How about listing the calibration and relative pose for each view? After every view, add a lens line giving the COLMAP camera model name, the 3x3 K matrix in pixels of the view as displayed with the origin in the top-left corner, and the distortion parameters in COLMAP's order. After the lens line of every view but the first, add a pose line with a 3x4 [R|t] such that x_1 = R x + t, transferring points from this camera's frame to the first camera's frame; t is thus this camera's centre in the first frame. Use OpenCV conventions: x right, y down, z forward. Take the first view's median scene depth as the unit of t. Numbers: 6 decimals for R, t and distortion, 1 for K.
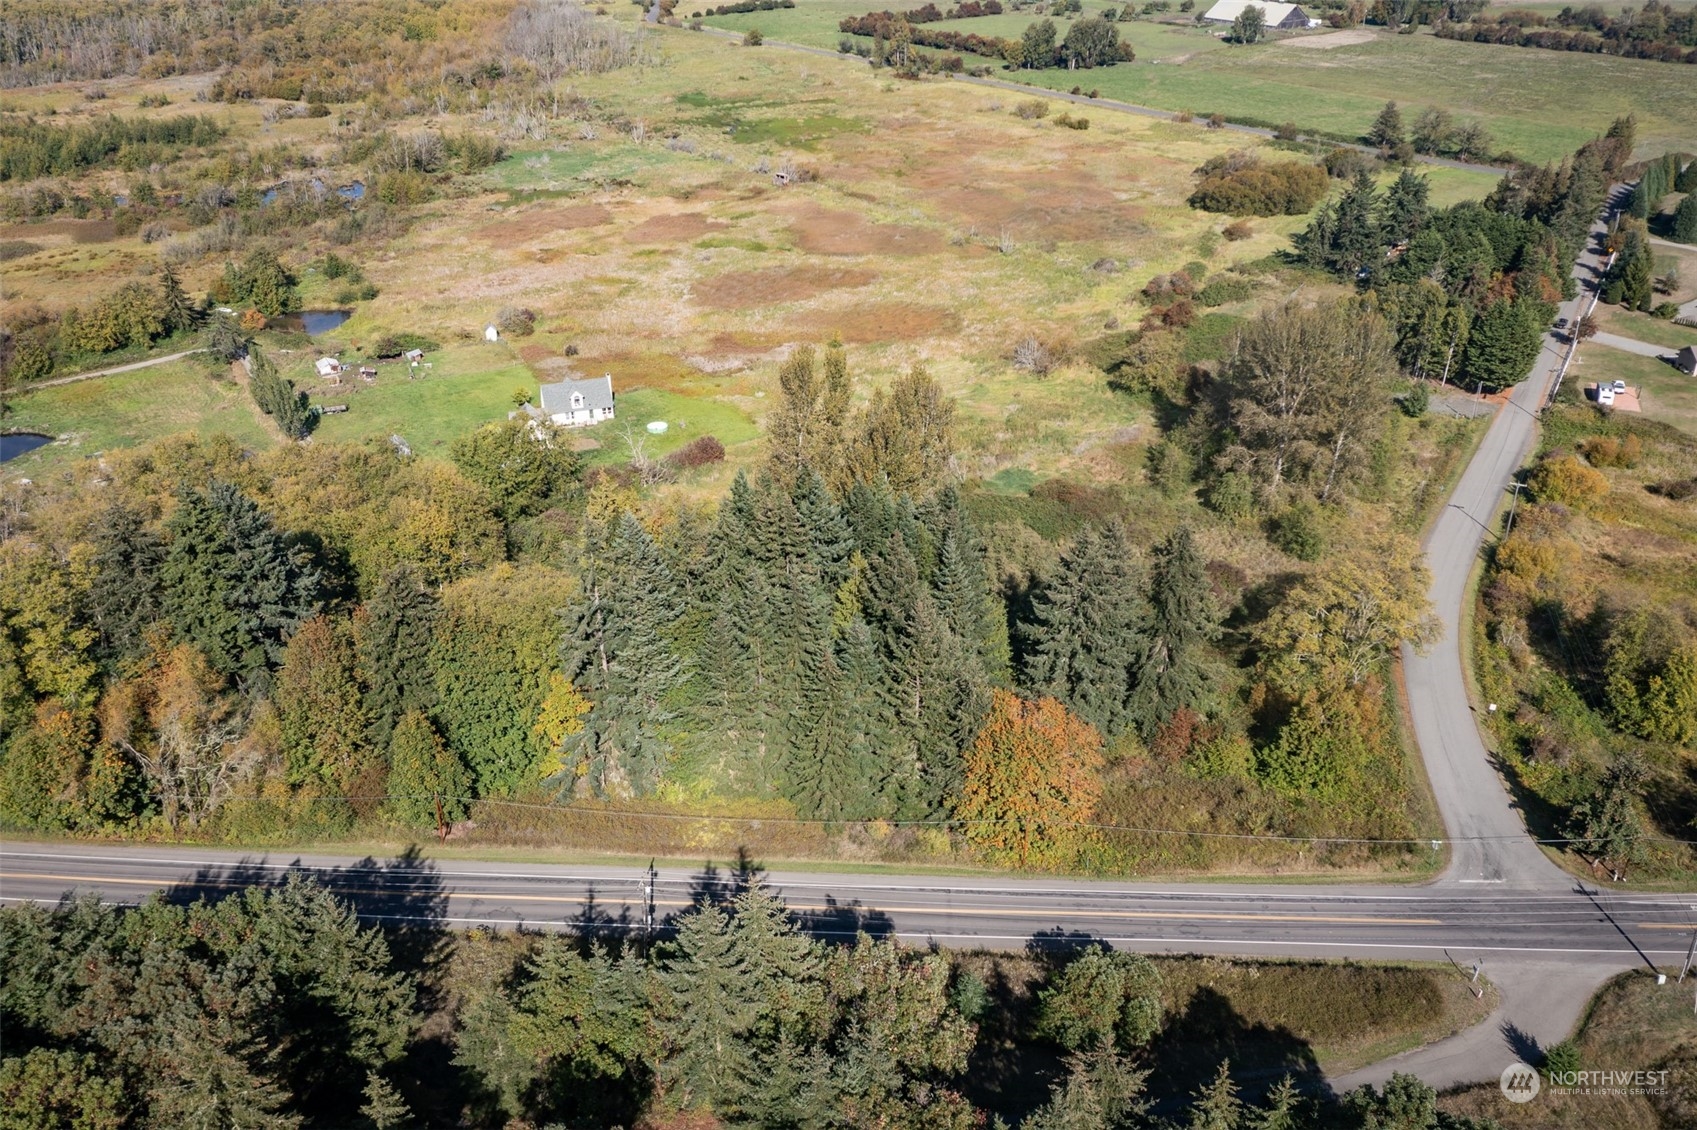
lens RADIAL K [[1343.2, 0, 849.0], [0, 1343.2, 559.9], [0, 0, 1]] dist [-0.011224, 0.002488]
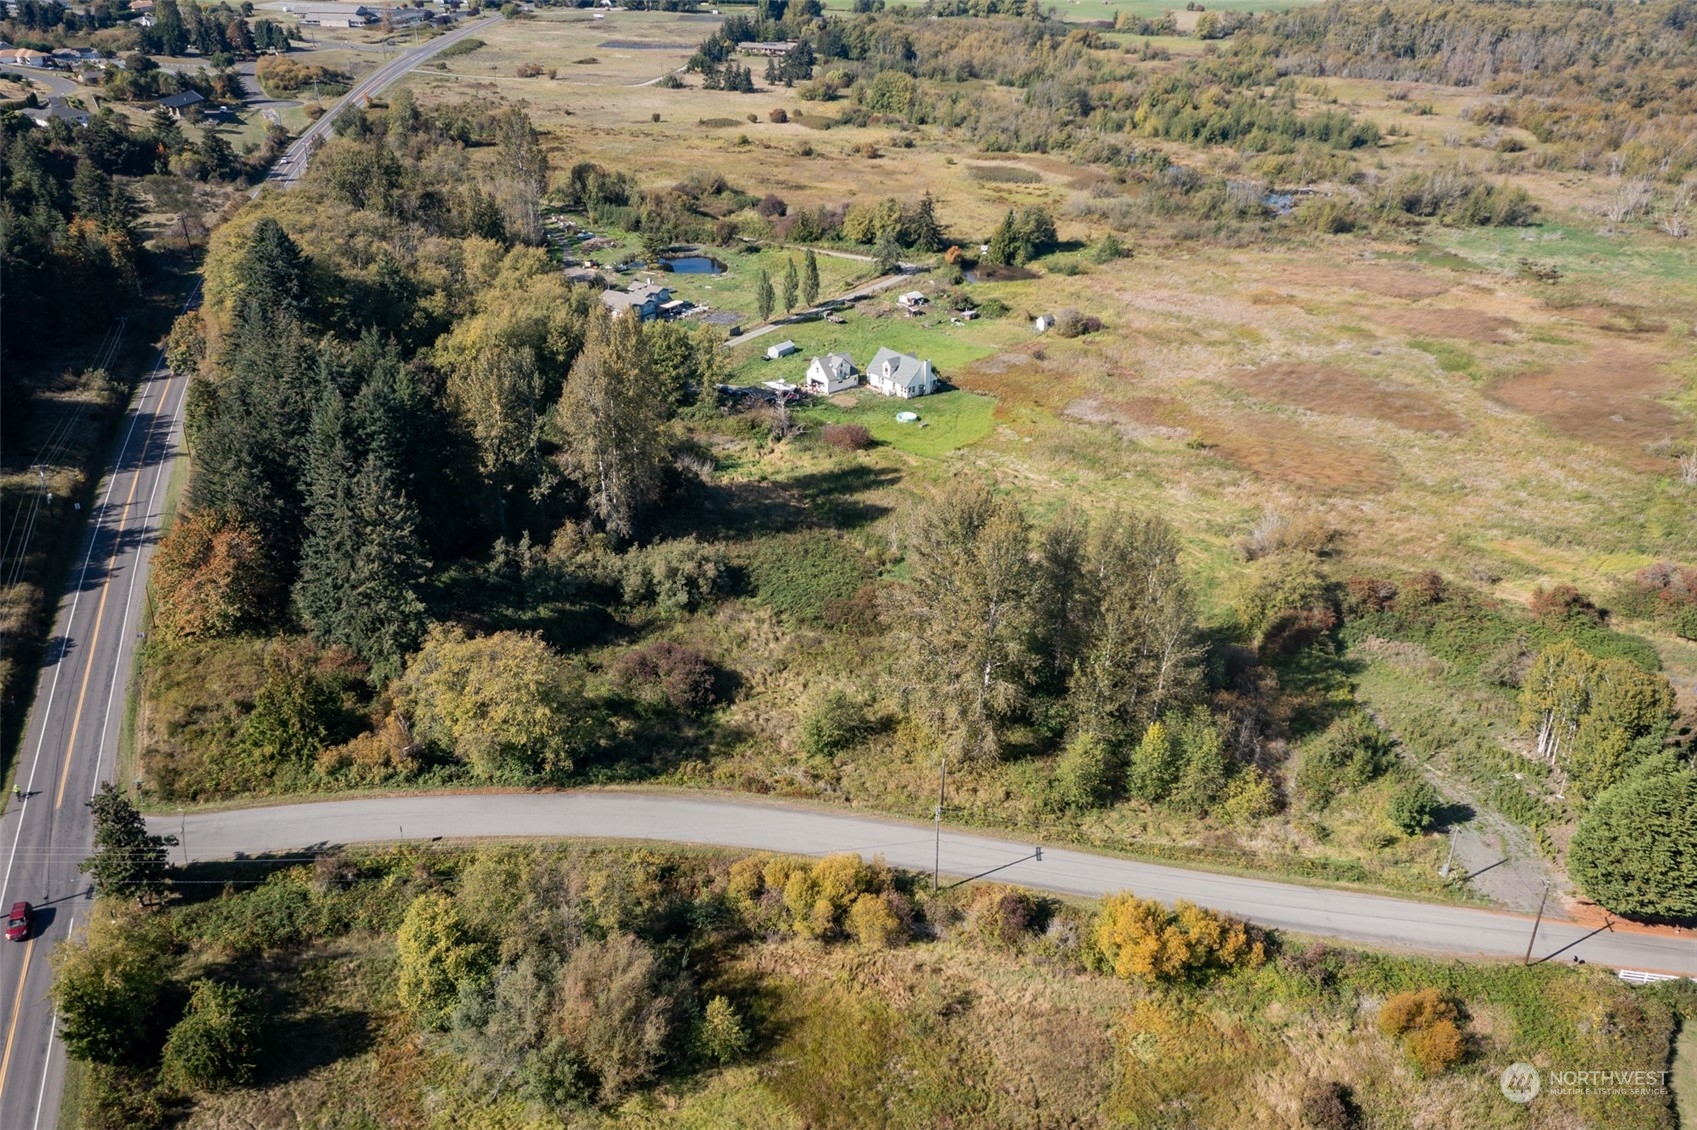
lens RADIAL K [[1416.4, 0, 849.7], [0, 1416.4, 550.9], [0, 0, 1]] dist [-0.008332, 0.011030]
pose [[0.373481, 0.422145, -0.826018, 0.394754], [-0.452763, 0.860141, 0.234869, -0.123789], [0.809641, 0.286271, 0.512378, 0.215256]]
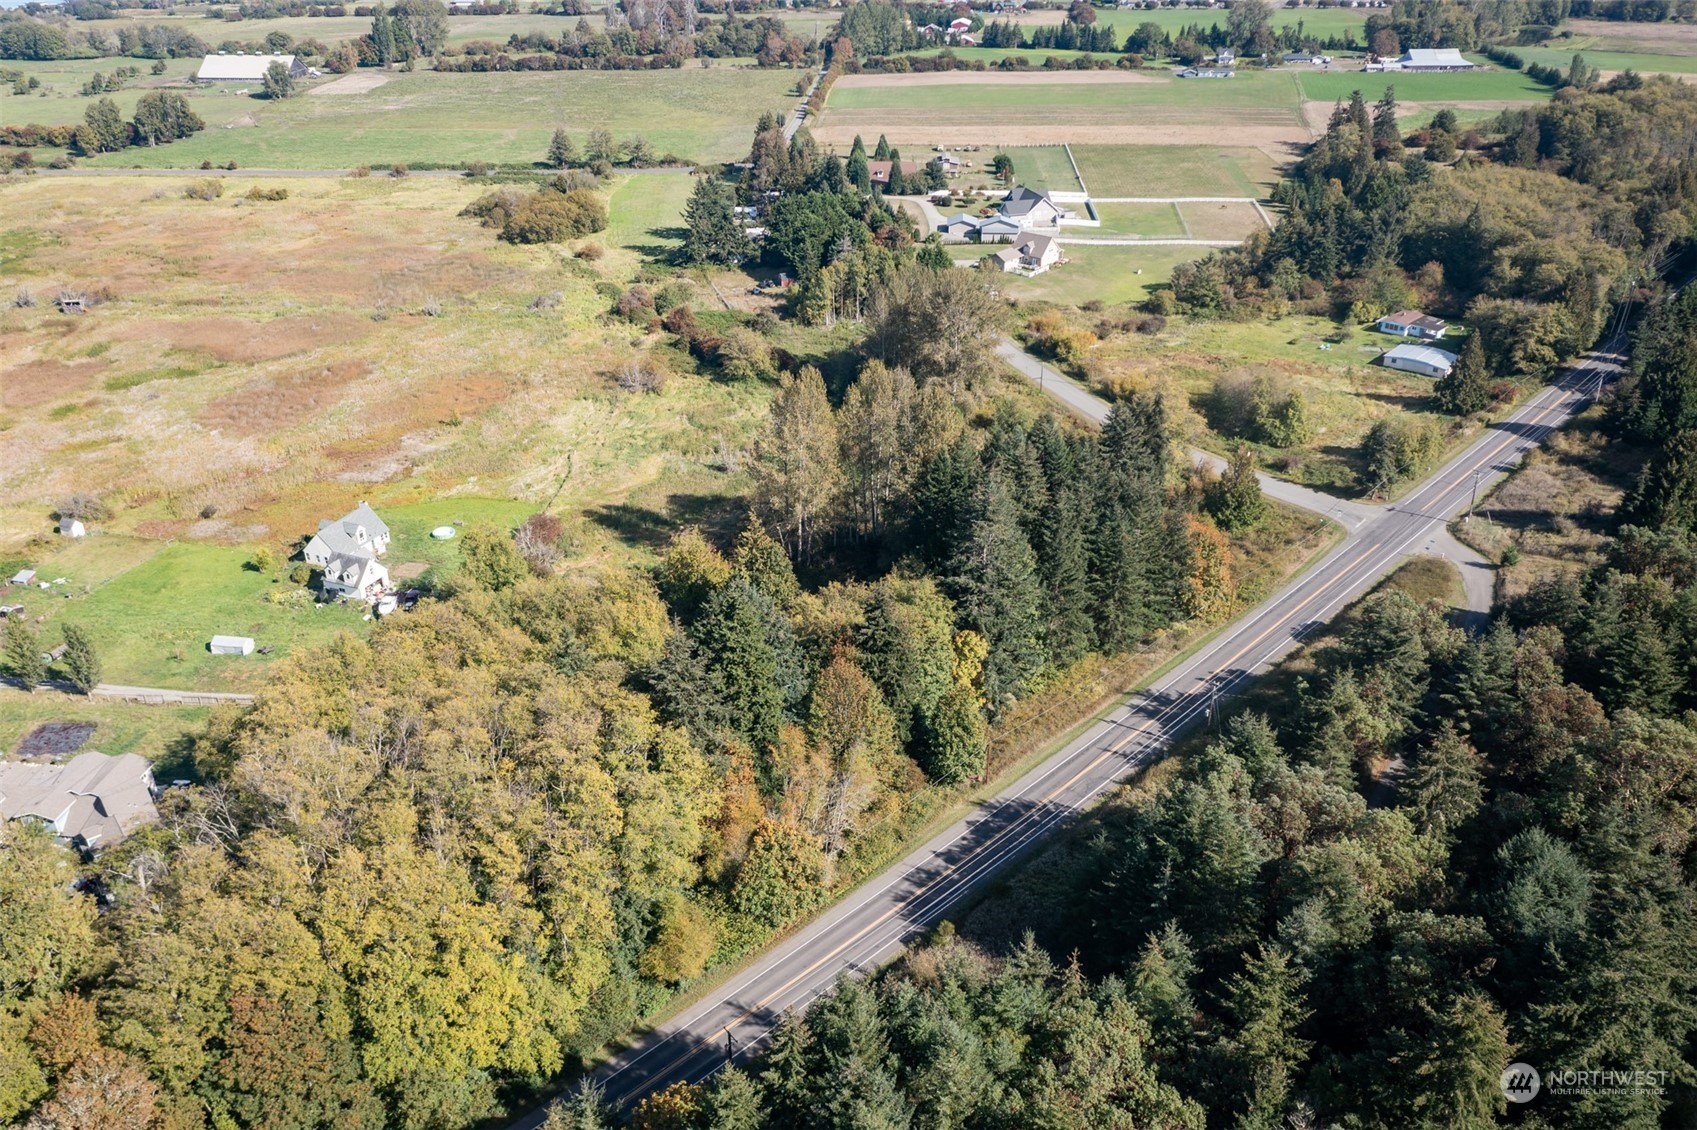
lens RADIAL K [[1343.2, 0, 846.2], [0, 1343.2, 553.6], [0, 0, 1]] dist [-0.011224, 0.002488]
pose [[0.655173, -0.345515, 0.671840, -0.308869], [0.360812, 0.924419, 0.123550, -0.049863], [-0.663749, 0.161461, 0.730320, 0.039556]]
